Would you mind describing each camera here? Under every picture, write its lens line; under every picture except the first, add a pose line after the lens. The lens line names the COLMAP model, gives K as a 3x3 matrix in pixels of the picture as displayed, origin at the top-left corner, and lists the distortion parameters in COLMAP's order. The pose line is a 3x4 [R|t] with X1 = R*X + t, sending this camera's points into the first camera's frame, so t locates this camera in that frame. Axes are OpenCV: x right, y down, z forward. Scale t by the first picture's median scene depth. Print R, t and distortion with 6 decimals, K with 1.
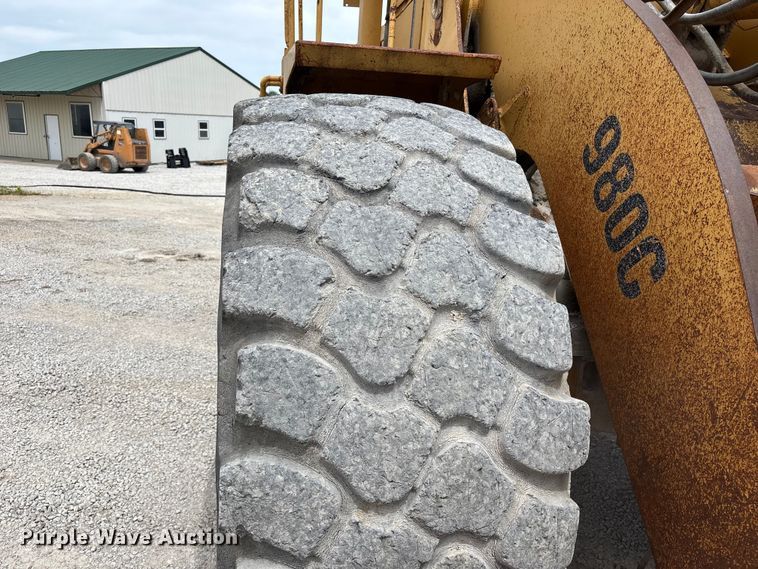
lens RADIAL K [[569.0, 0, 380.7], [0, 569.0, 275.6], [0, 0, 1]] dist [0.044155, -0.067241]
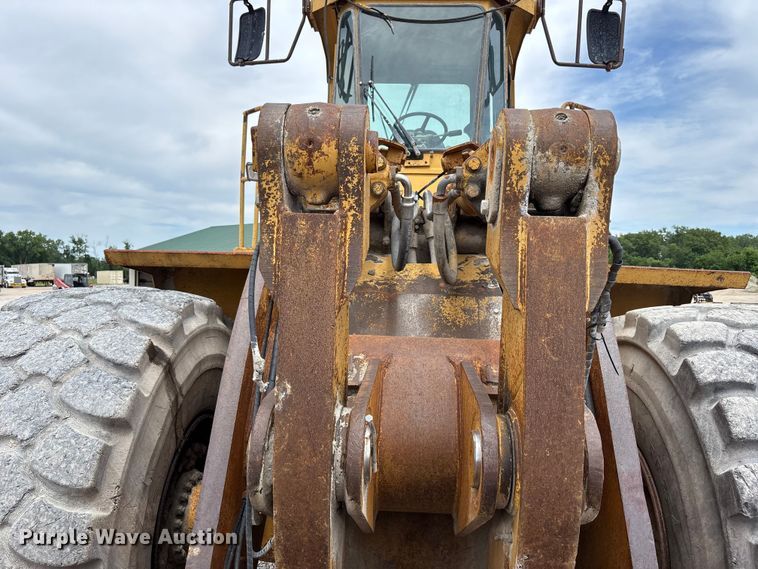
lens RADIAL K [[572.9, 0, 379.8], [0, 572.9, 281.9], [0, 0, 1]] dist [0.050191, -0.057314]
pose [[0.974016, -0.022752, -0.225331, 1.072890], [-0.035466, 0.967342, -0.250981, 0.006297], [0.223683, 0.252452, 0.941400, -0.228730]]
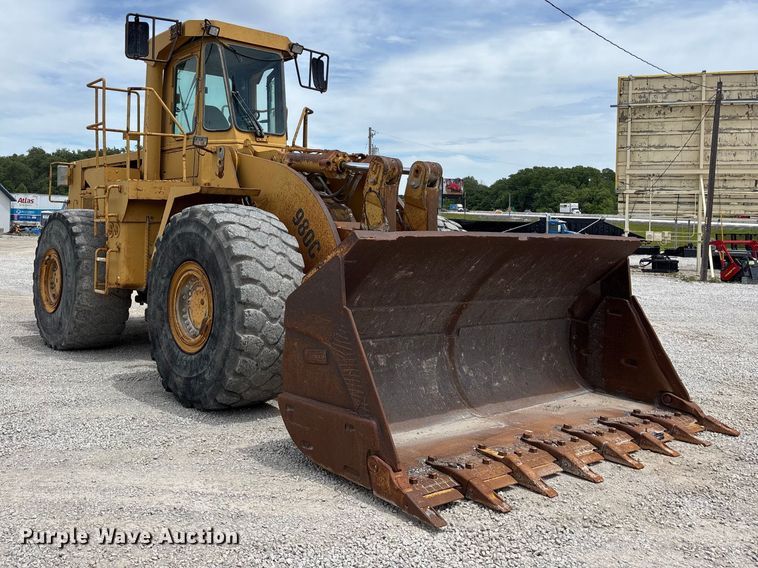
lens RADIAL K [[711.5, 0, 301.3], [0, 711.5, 207.8], [0, 0, 1]] dist [0.062608, -0.003007]
pose [[0.893733, -0.014164, 0.448375, -1.682992], [0.124804, 0.967893, -0.218193, 0.720459], [-0.430888, 0.250965, 0.866806, -3.026571]]
